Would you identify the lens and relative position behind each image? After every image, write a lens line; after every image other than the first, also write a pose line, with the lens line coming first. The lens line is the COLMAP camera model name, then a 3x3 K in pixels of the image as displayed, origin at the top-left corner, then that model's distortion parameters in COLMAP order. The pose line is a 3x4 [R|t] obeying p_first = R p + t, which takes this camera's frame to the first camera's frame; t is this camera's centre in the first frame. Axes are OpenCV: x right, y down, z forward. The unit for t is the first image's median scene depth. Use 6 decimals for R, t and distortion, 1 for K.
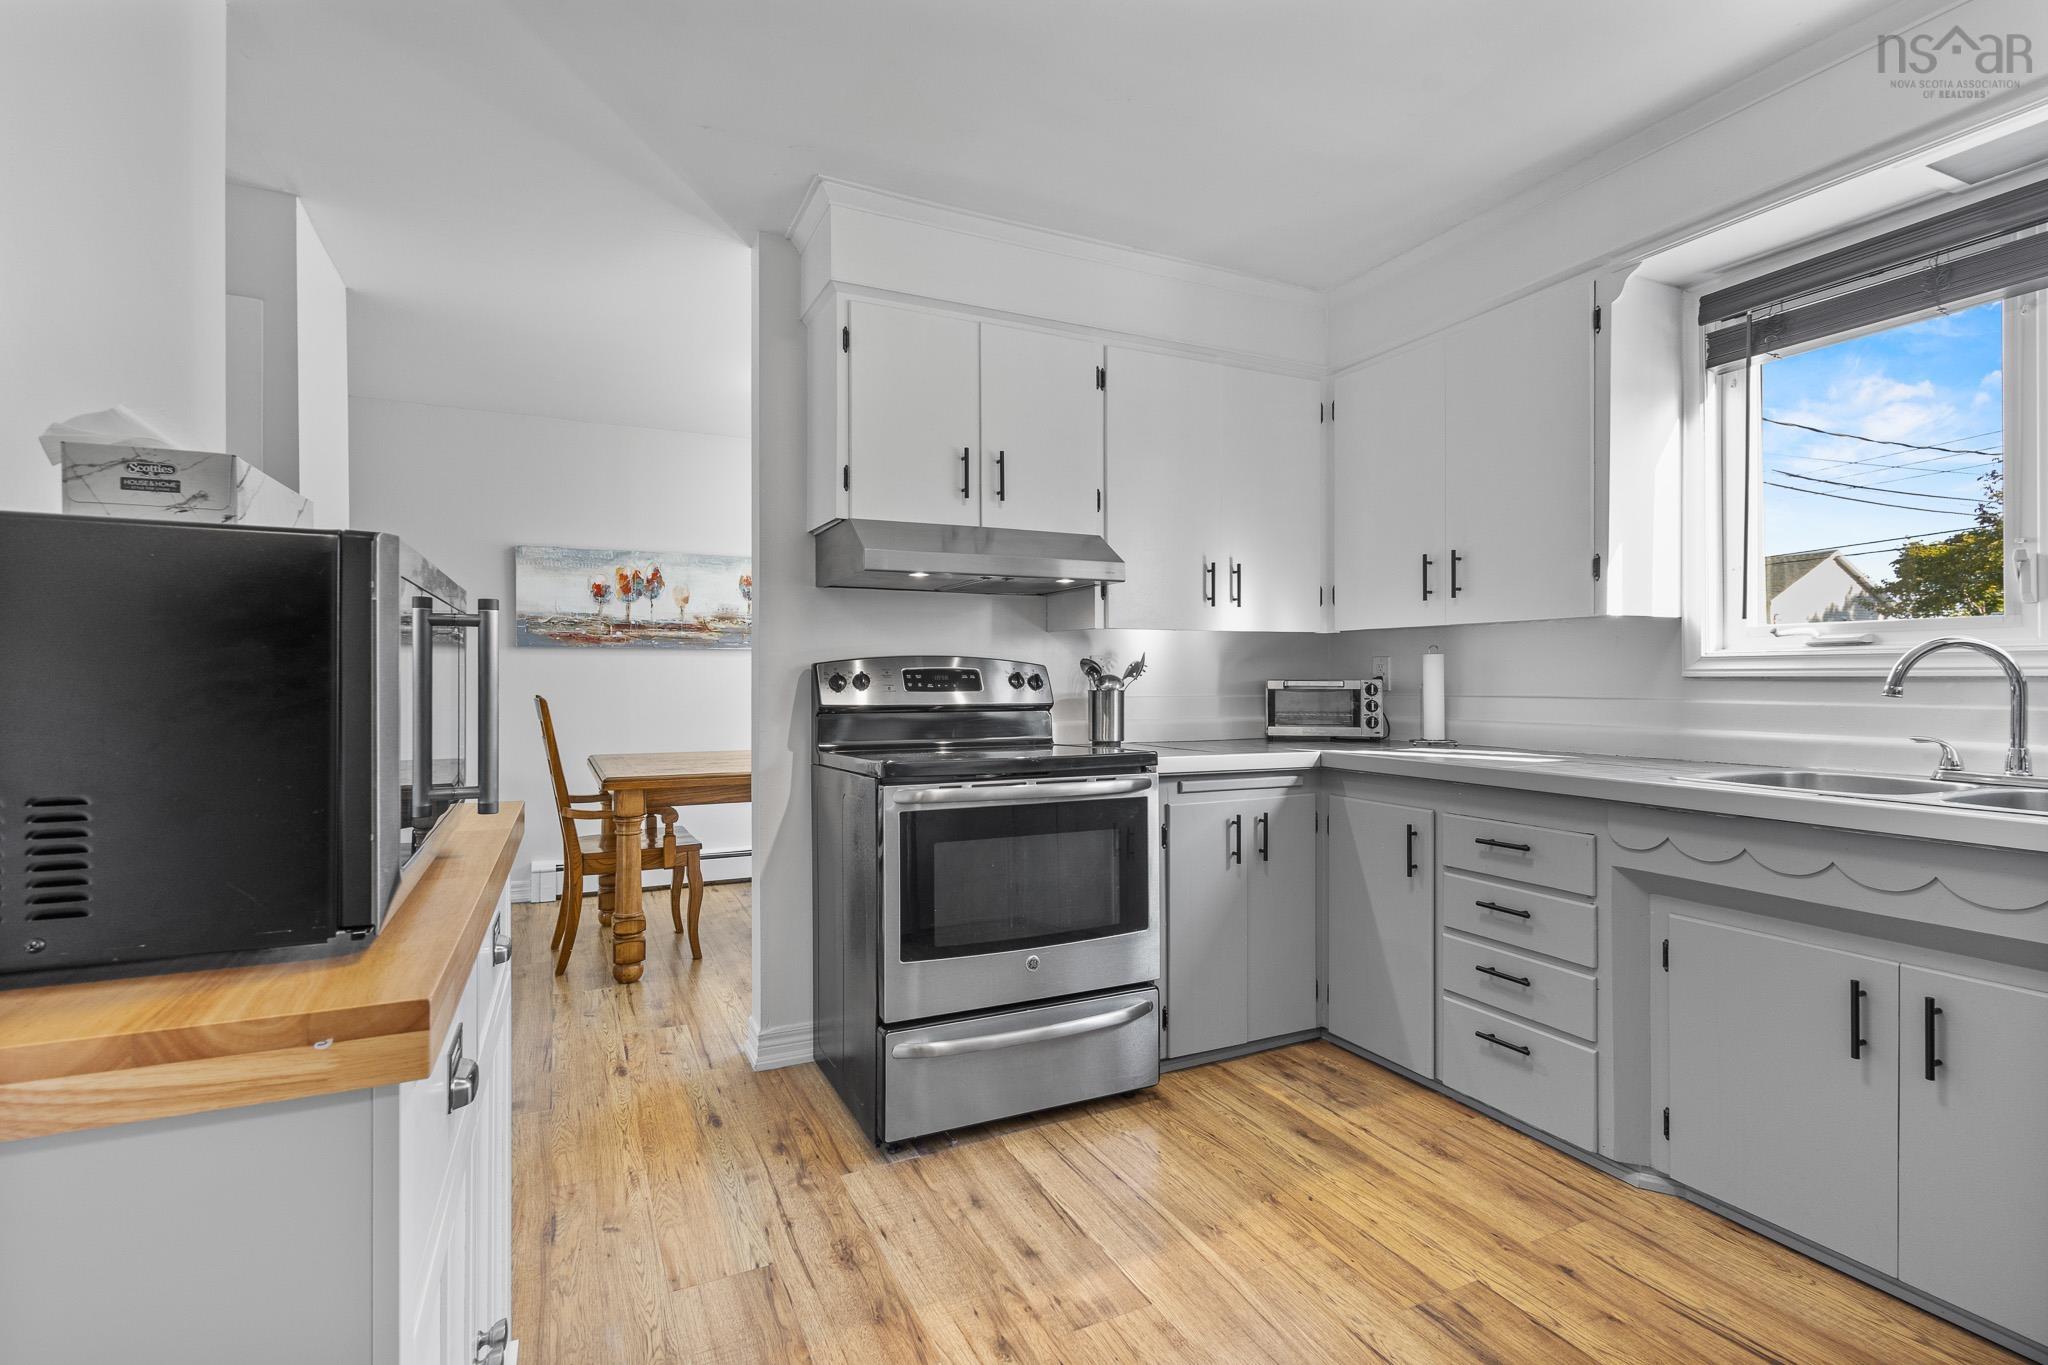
lens RADIAL K [[945.8, 0, 1028.7], [0, 945.8, 678.6], [0, 0, 1]] dist [-0.005947, -0.000167]
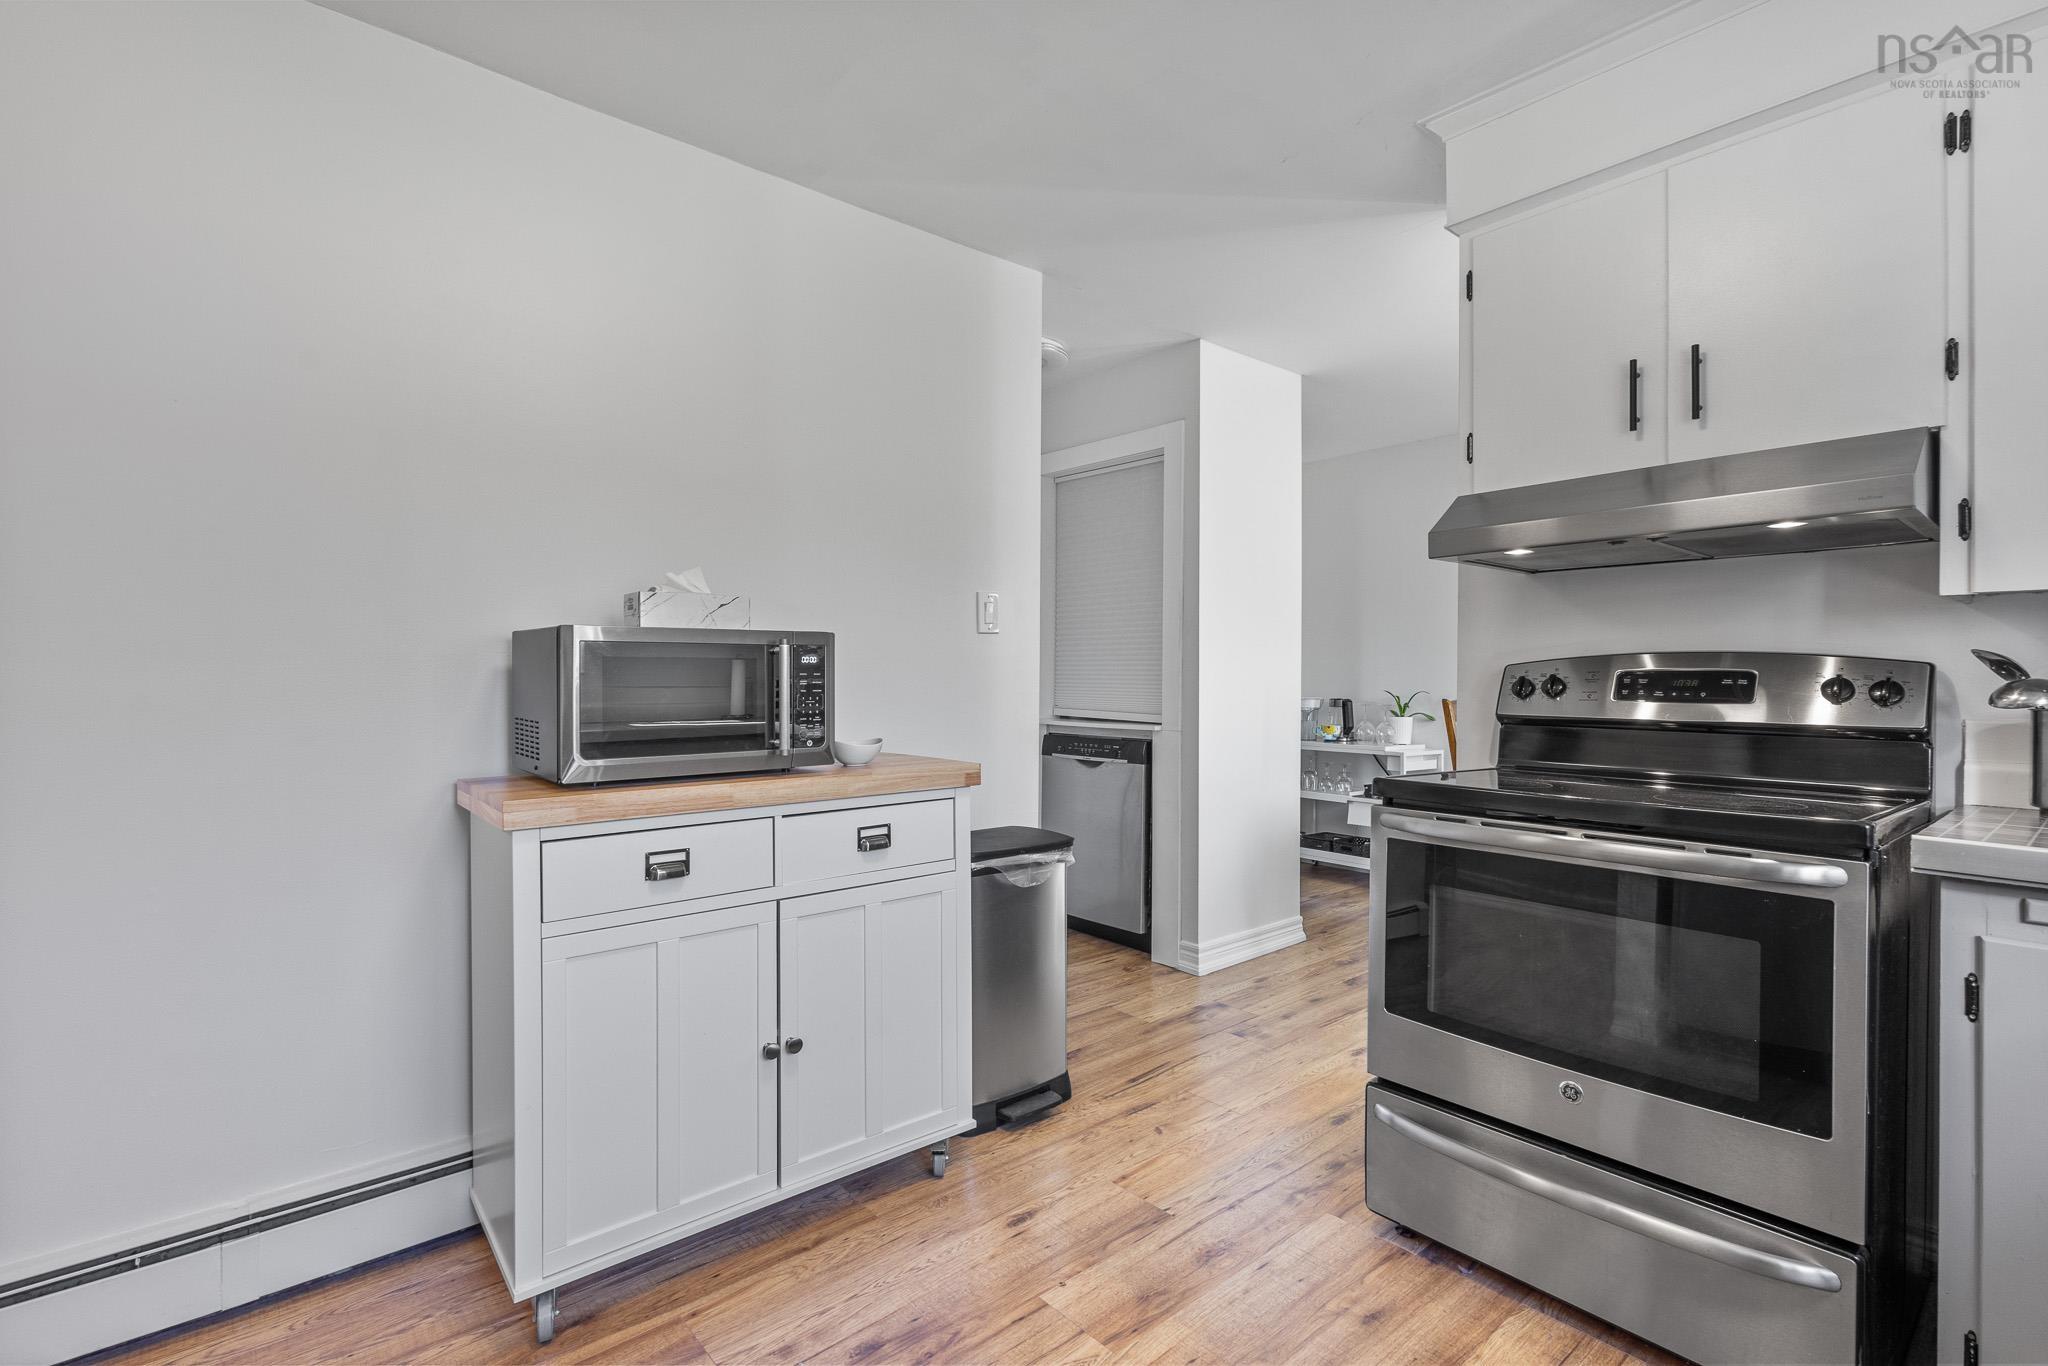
lens RADIAL K [[945.8, 0, 1032.1], [0, 945.8, 675.6], [0, 0, 1]] dist [-0.005947, -0.000167]
pose [[0.250645, 0.001039, -0.968079, 0.505979], [-0.009683, 0.999952, -0.001433, -0.000849], [0.968031, 0.009734, 0.250643, 0.382546]]
